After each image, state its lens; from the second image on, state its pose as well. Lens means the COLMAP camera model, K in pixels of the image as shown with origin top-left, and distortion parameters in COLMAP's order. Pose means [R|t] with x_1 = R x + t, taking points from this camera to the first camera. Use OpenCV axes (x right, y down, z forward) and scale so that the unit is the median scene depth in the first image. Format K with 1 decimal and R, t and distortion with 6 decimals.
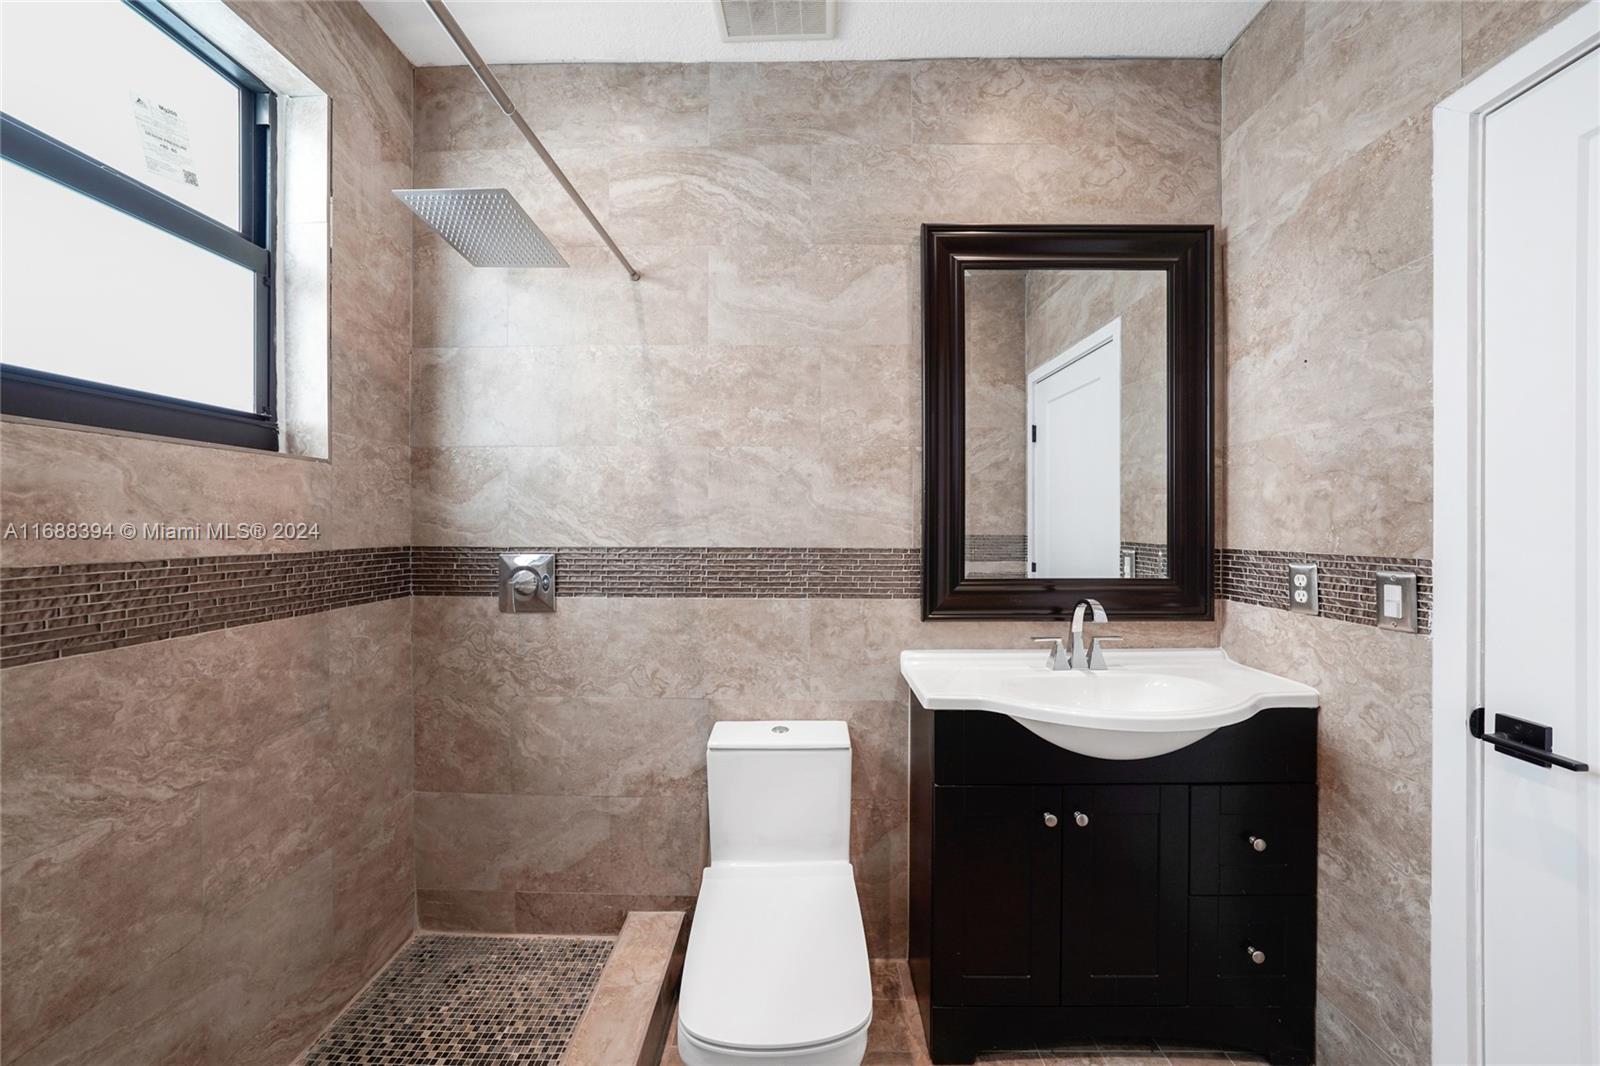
lens RADIAL K [[559.9, 0, 793.7], [0, 559.9, 518.9], [0, 0, 1]] dist [-0.009668, 0.001434]
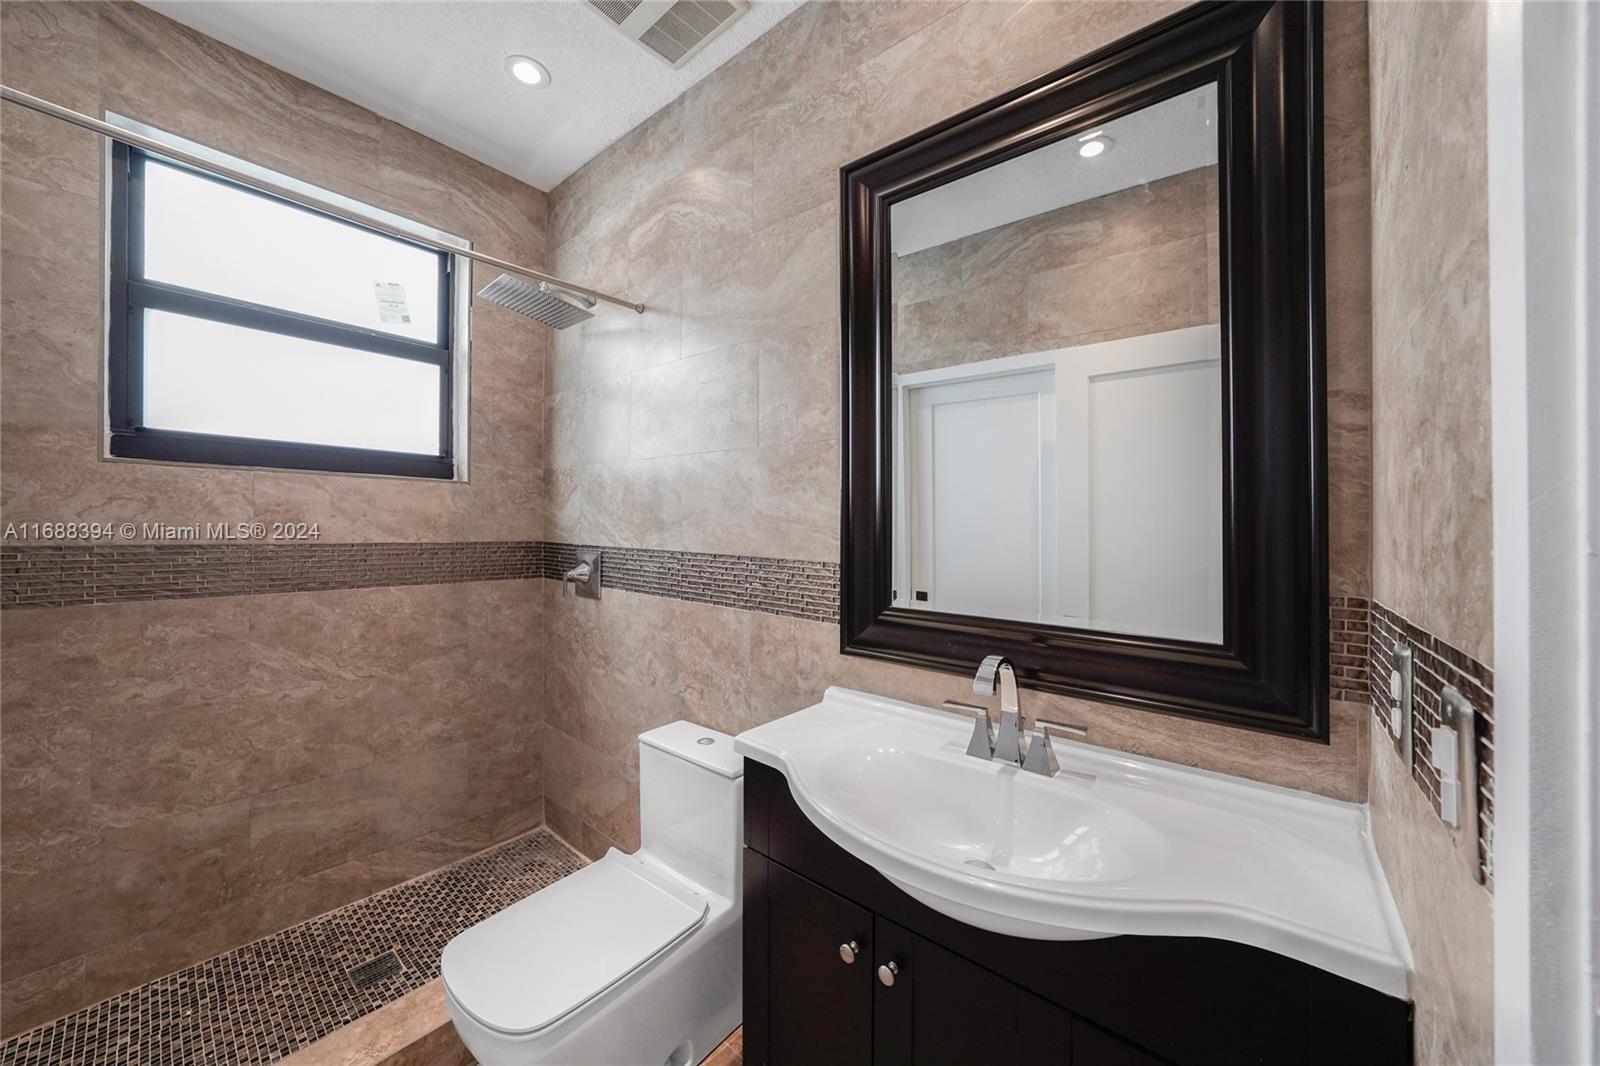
lens RADIAL K [[559.9, 0, 737.6], [0, 559.9, 516.7], [0, 0, 1]] dist [-0.009668, 0.001434]
pose [[0.771479, 0.003344, -0.636246, 0.620914], [-0.011019, 0.999906, -0.008106, -0.007327], [0.636160, 0.013264, 0.771443, 0.269465]]
